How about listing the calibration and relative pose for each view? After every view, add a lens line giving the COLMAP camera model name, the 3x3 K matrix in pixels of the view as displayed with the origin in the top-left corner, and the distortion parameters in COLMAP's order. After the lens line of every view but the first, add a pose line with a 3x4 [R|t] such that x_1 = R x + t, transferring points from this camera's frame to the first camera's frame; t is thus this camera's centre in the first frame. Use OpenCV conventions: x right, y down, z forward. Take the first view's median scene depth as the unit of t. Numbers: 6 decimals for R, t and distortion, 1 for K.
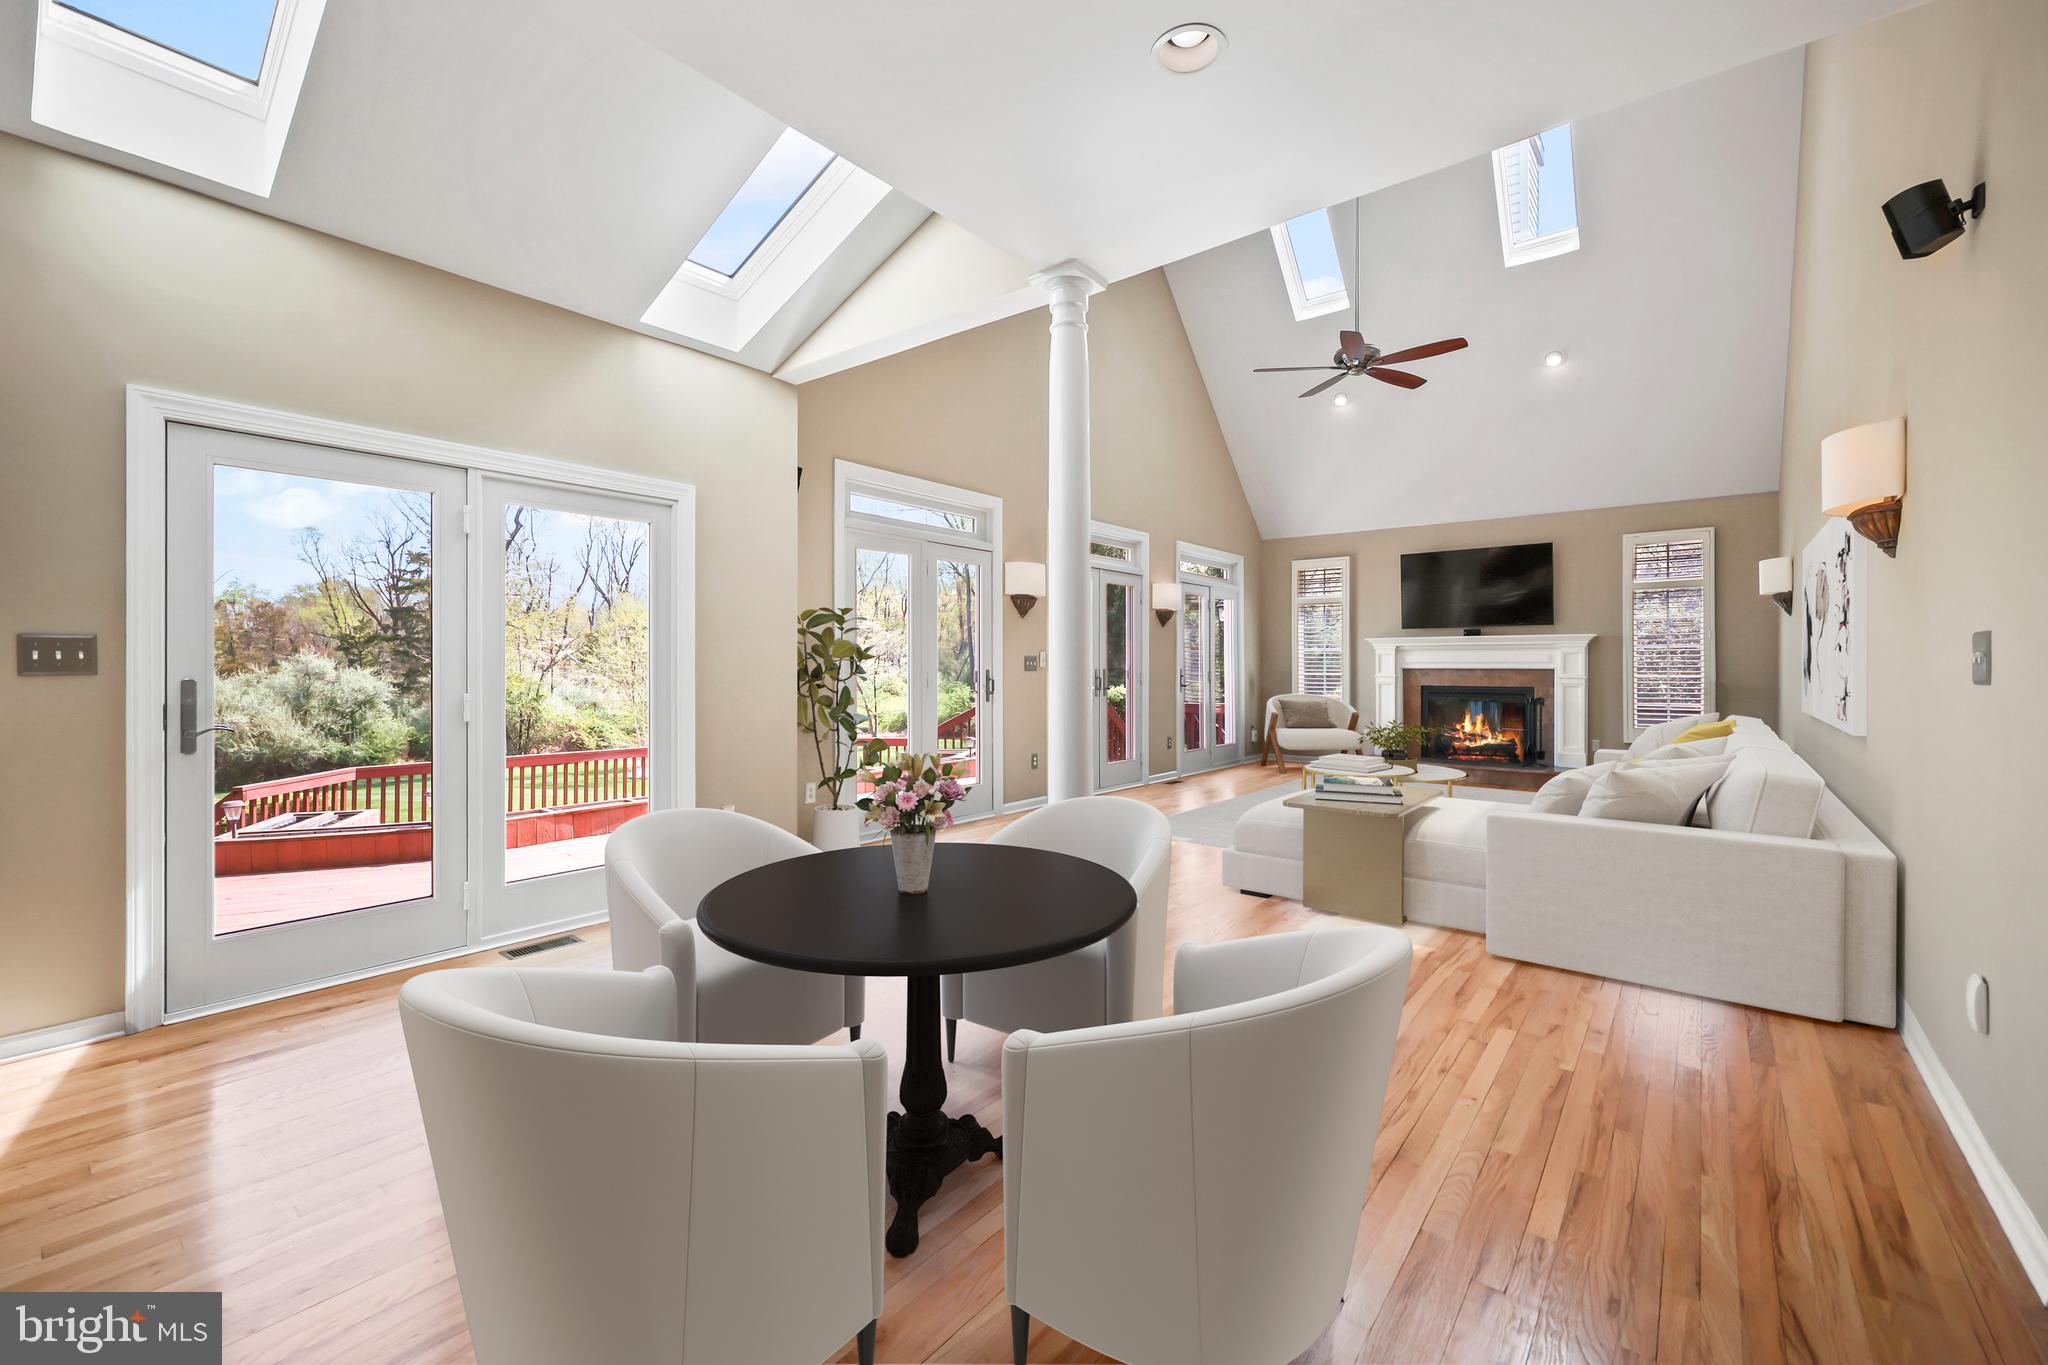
lens RADIAL K [[831.8, 0, 1024.2], [0, 831.8, 673.3], [0, 0, 1]] dist [0.000983, 0.000366]
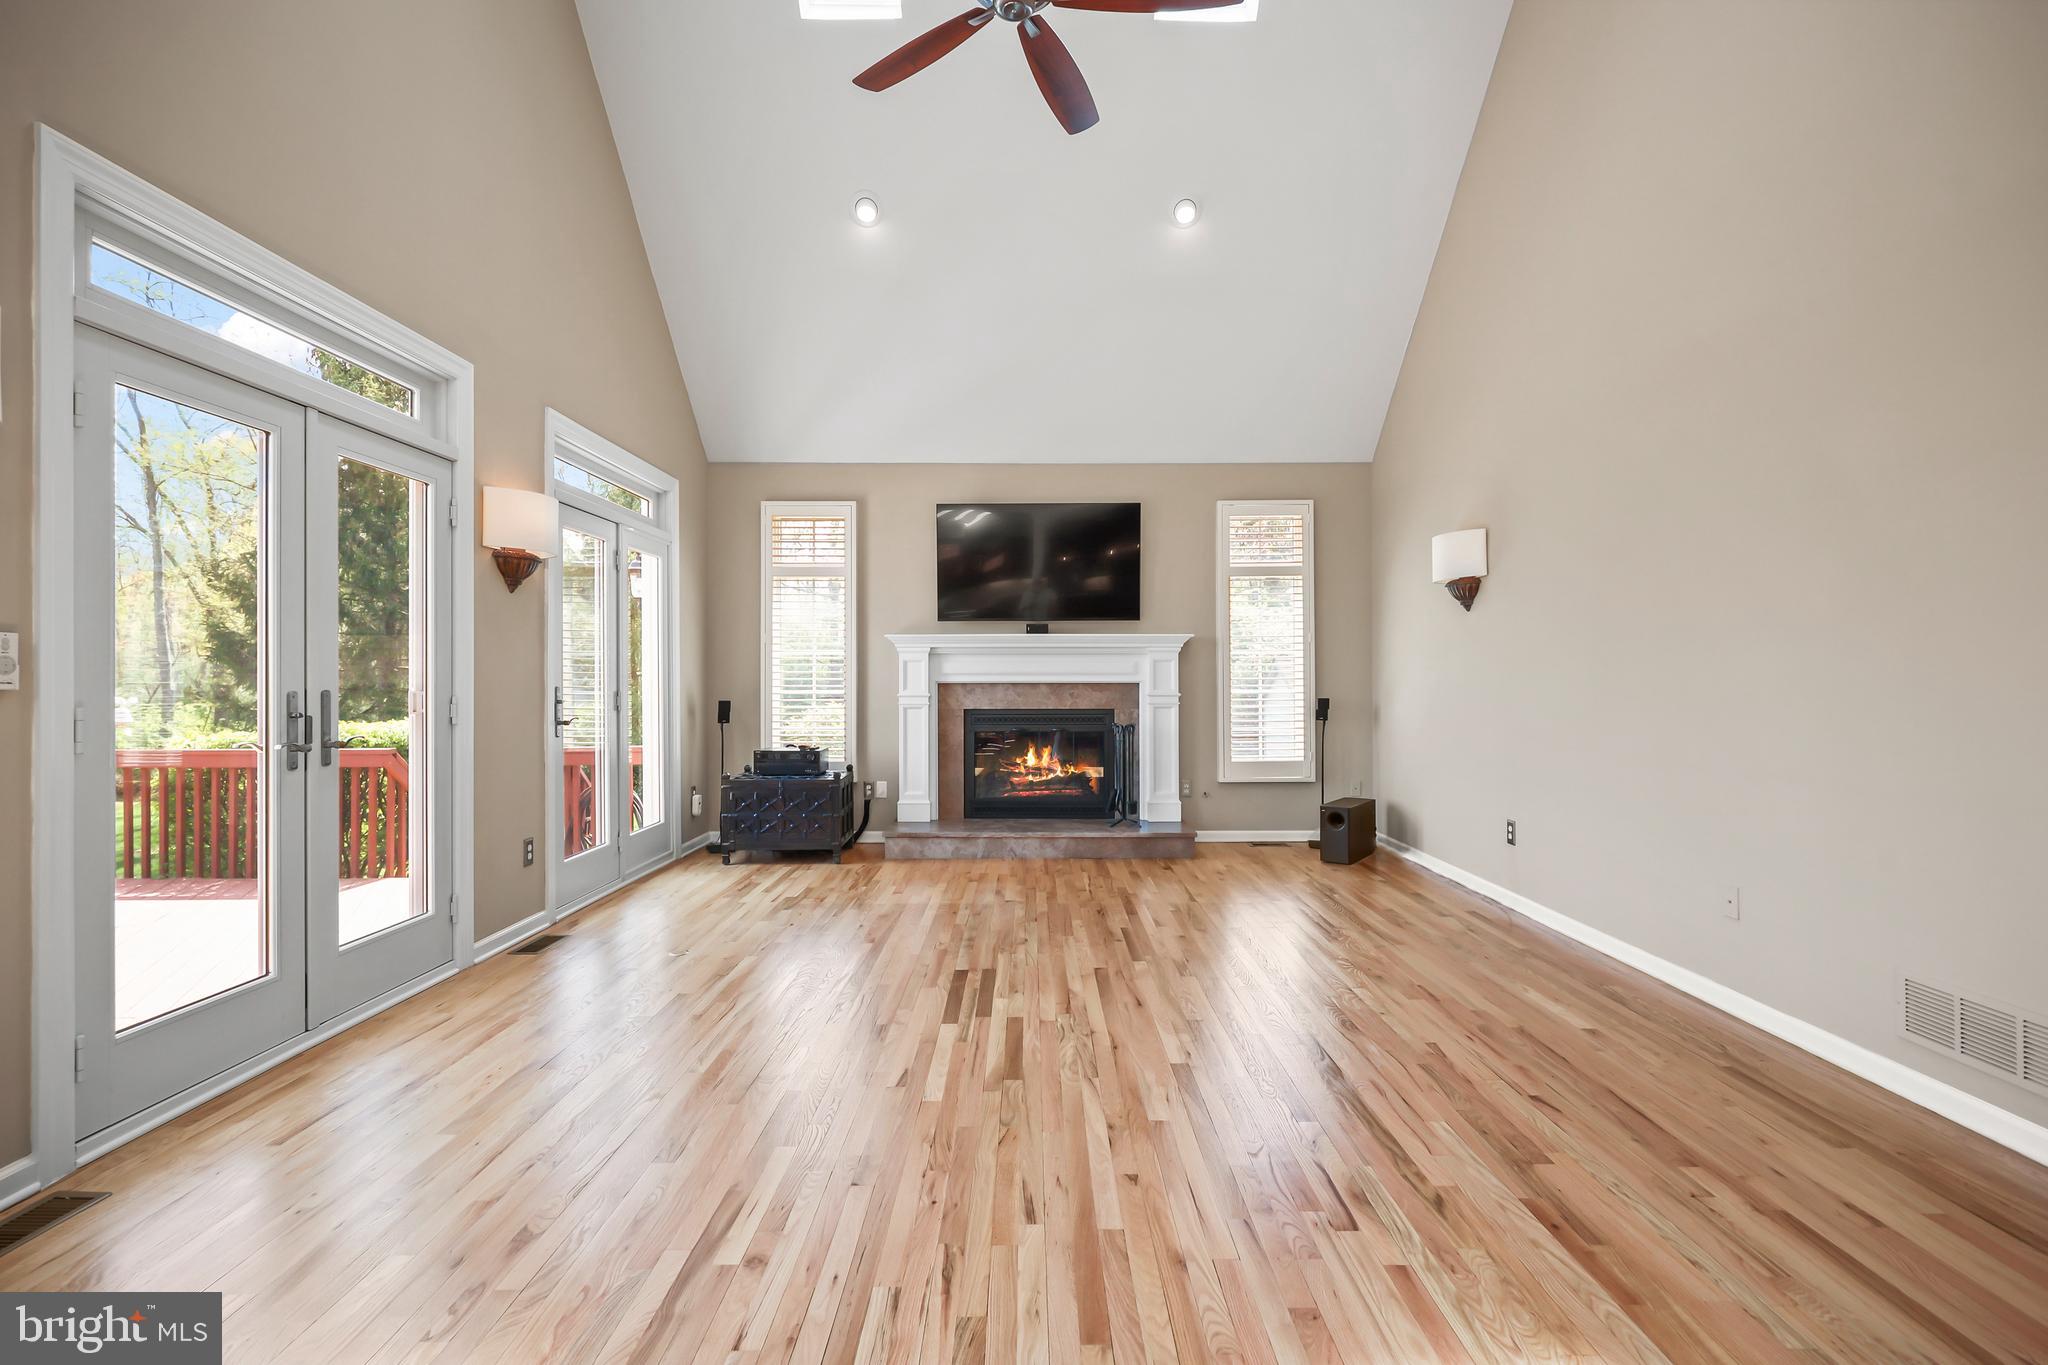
lens RADIAL K [[907.8, 0, 1028.7], [0, 907.8, 678.0], [0, 0, 1]] dist [0.000645, -0.000172]
pose [[0.774452, -0.002481, 0.632628, 0.075012], [0.008028, 0.999950, -0.005907, -0.005488], [-0.632582, 0.009654, 0.774433, 0.458785]]
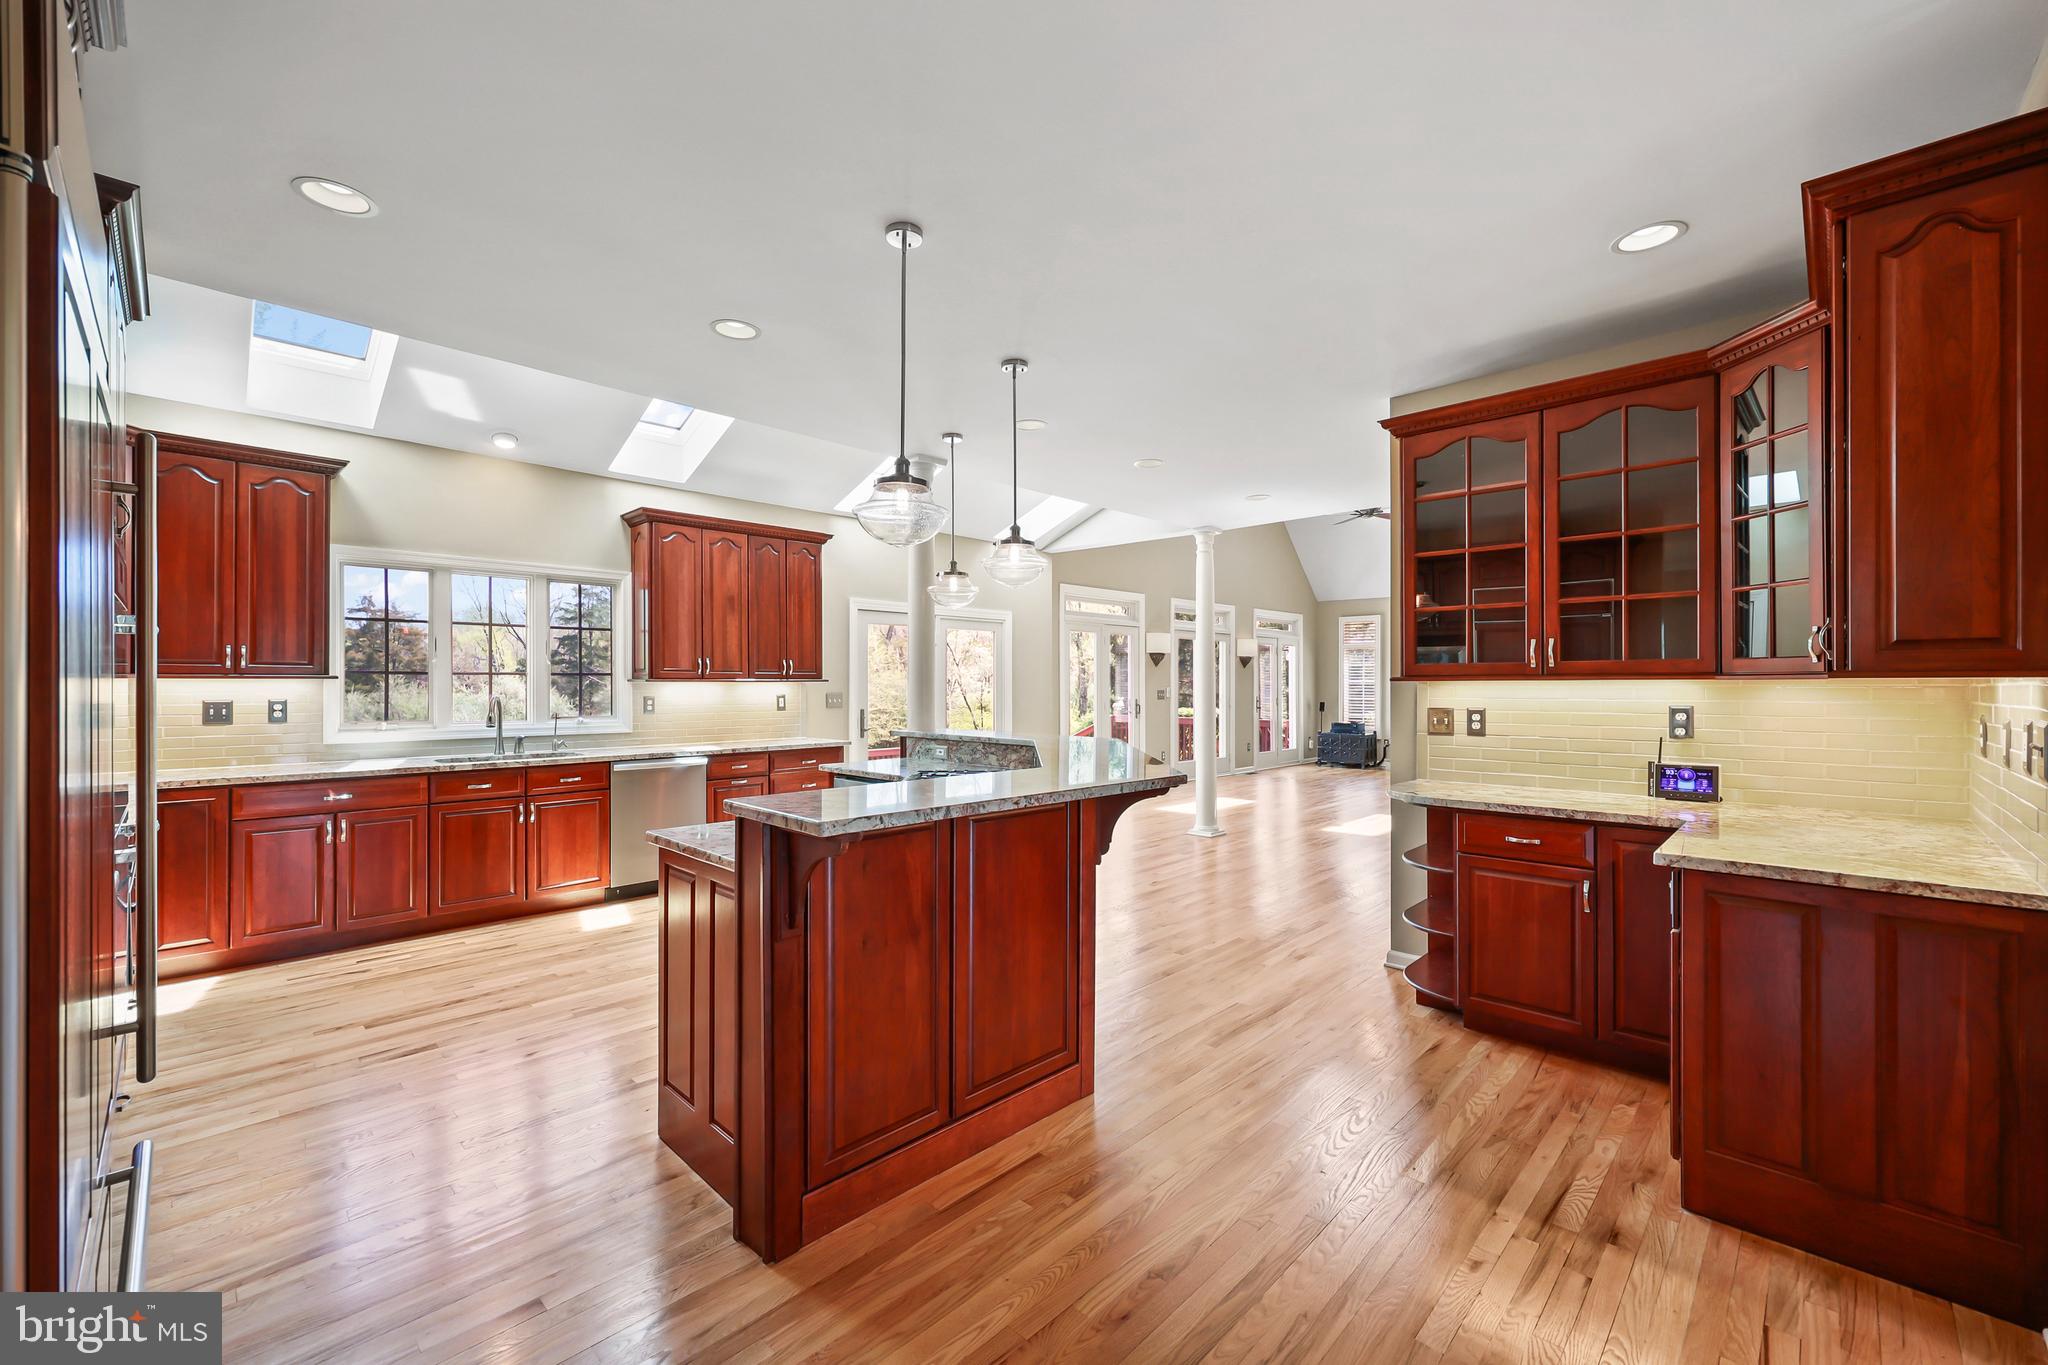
lens RADIAL K [[835.1, 0, 1024.0], [0, 835.1, 682.5], [0, 0, 1]] dist [0.000766, 0.000382]
pose [[0.996177, -0.001657, -0.087344, -0.092336], [0.000866, 0.999958, -0.009084, -0.016878], [0.087356, 0.008973, 0.996137, -0.505634]]
